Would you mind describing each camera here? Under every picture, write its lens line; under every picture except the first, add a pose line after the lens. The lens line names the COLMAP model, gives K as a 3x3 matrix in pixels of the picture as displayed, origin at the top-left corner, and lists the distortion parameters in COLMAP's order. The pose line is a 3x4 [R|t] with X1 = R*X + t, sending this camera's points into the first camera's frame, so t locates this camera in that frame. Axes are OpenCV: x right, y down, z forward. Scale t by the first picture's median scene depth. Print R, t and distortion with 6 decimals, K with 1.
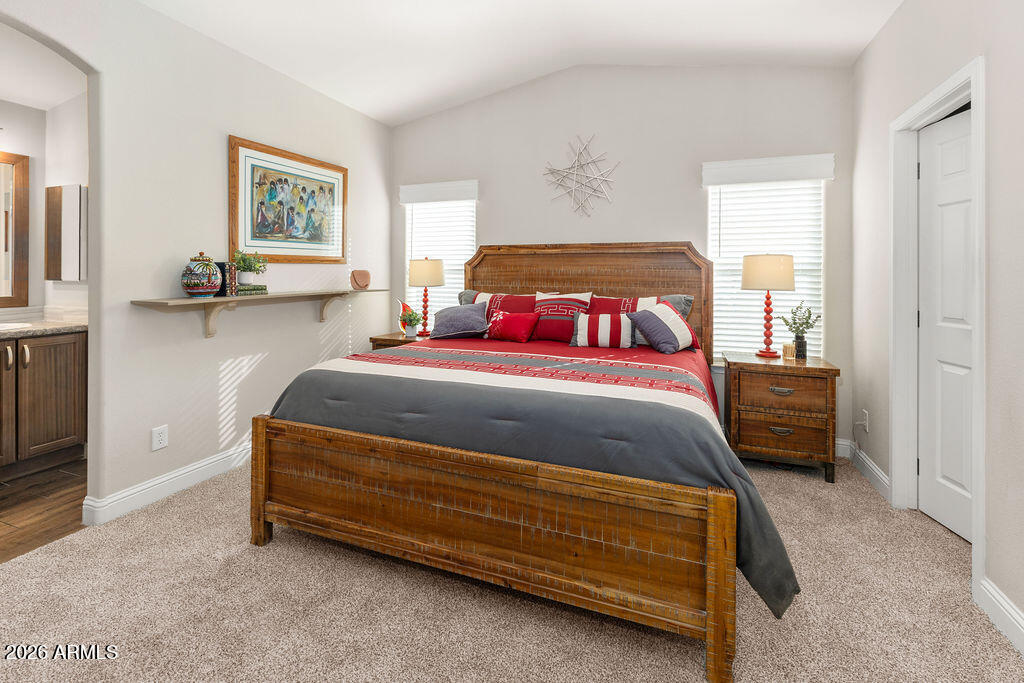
lens RADIAL K [[454.6, 0, 512.4], [0, 454.6, 271.9], [0, 0, 1]] dist [-0.000017, 0.000157]
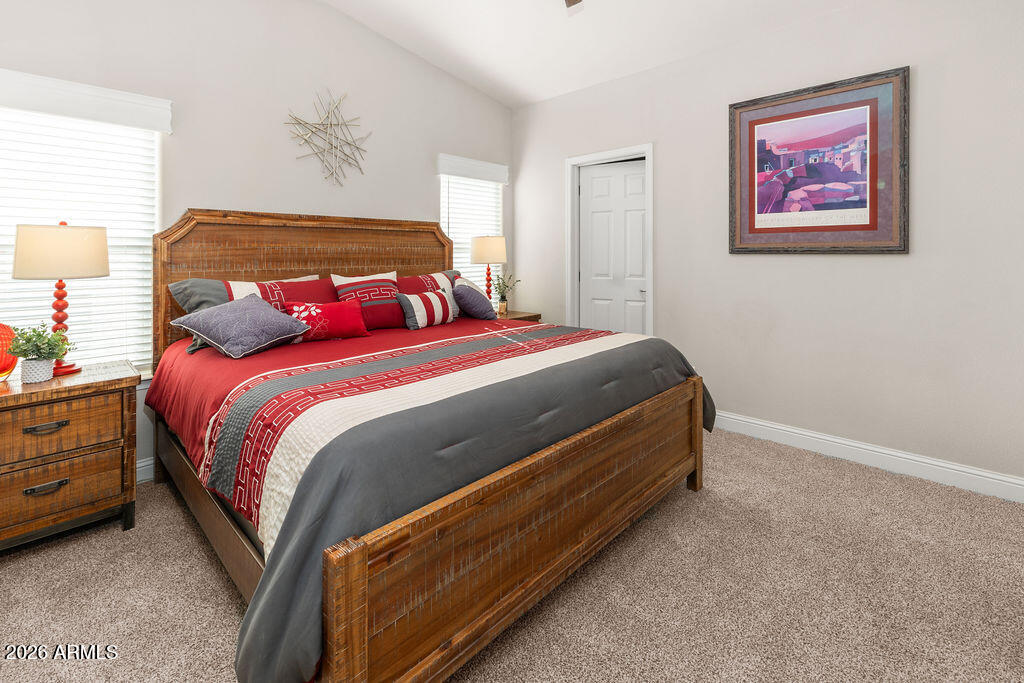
lens RADIAL K [[459.8, 0, 510.0], [0, 459.8, 251.3], [0, 0, 1]] dist [-0.001742, -0.000241]
pose [[0.388499, -0.003266, 0.921443, -0.545518], [0.003606, 0.999991, 0.002024, 0.002448], [-0.921442, 0.002536, 0.388508, 0.380328]]
